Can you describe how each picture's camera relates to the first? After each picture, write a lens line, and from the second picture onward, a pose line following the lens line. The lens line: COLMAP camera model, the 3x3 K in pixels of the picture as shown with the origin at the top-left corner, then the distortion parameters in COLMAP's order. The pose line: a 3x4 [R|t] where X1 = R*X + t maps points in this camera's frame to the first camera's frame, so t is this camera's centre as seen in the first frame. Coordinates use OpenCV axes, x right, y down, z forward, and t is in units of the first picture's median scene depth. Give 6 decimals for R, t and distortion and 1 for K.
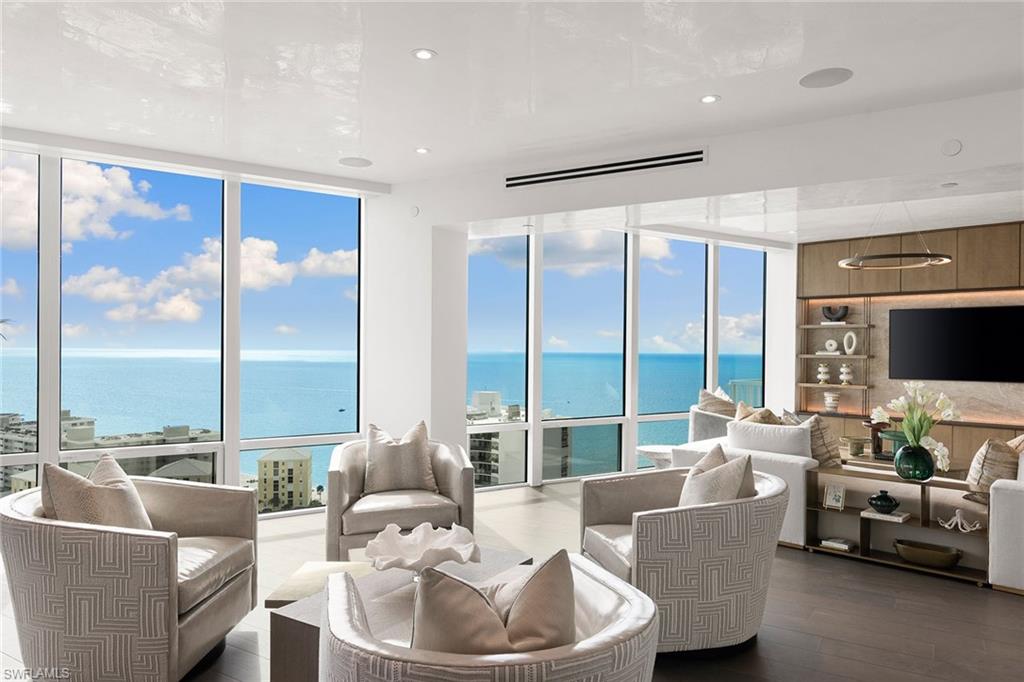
lens RADIAL K [[692.6, 0, 506.4], [0, 692.6, 335.2], [0, 0, 1]] dist [0.026274, 0.001115]
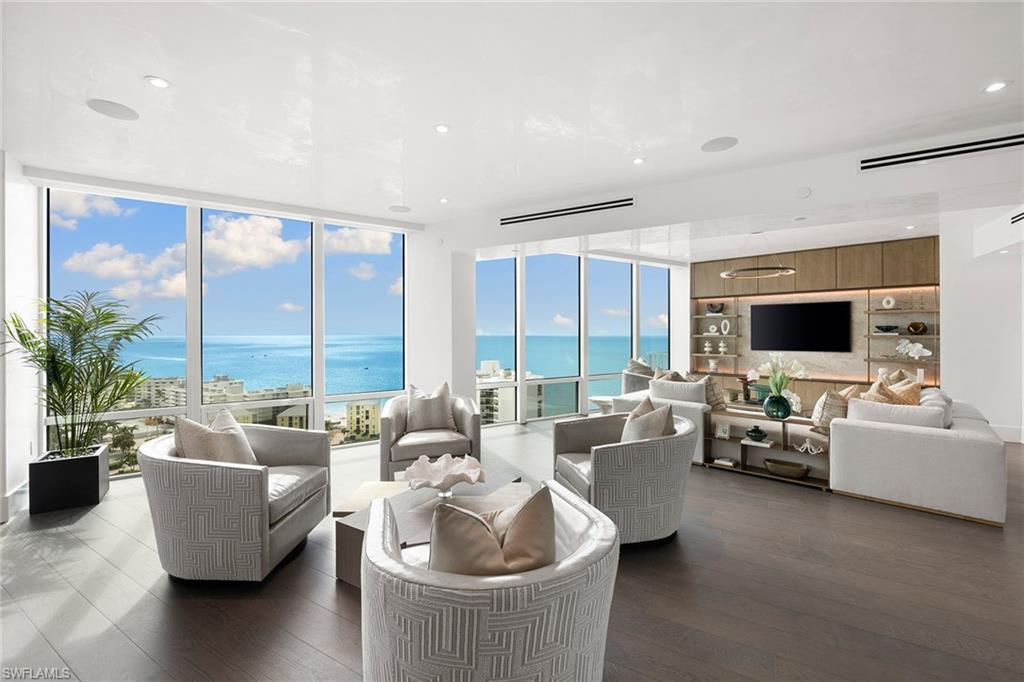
lens RADIAL K [[430.3, 0, 510.9], [0, 430.3, 330.7], [0, 0, 1]] dist [0.001453, -0.000220]
pose [[0.999760, -0.009712, 0.019663, 0.001697], [0.009447, 0.999864, 0.013482, 0.002648], [-0.019791, -0.013293, 0.999716, 0.097597]]
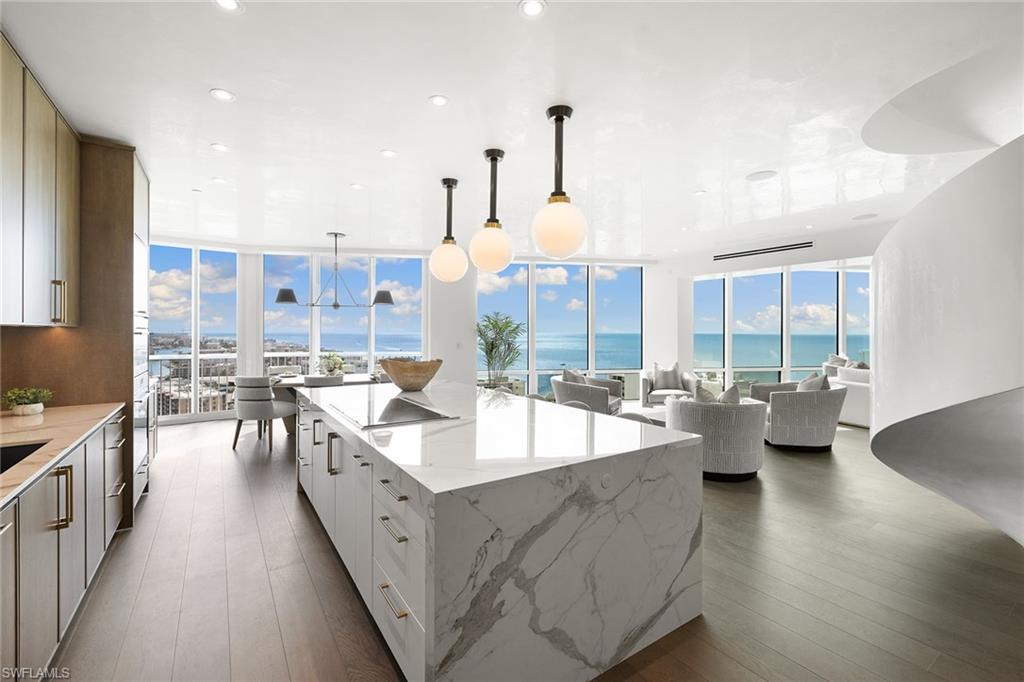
lens RADIAL K [[430.3, 0, 510.9], [0, 430.3, 330.7], [0, 0, 1]] dist [0.001453, -0.000220]
pose [[0.912082, -0.009711, -0.409892, -0.042036], [0.015148, 0.999835, 0.010019, -0.010989], [0.409727, -0.015347, 0.912079, -0.757144]]
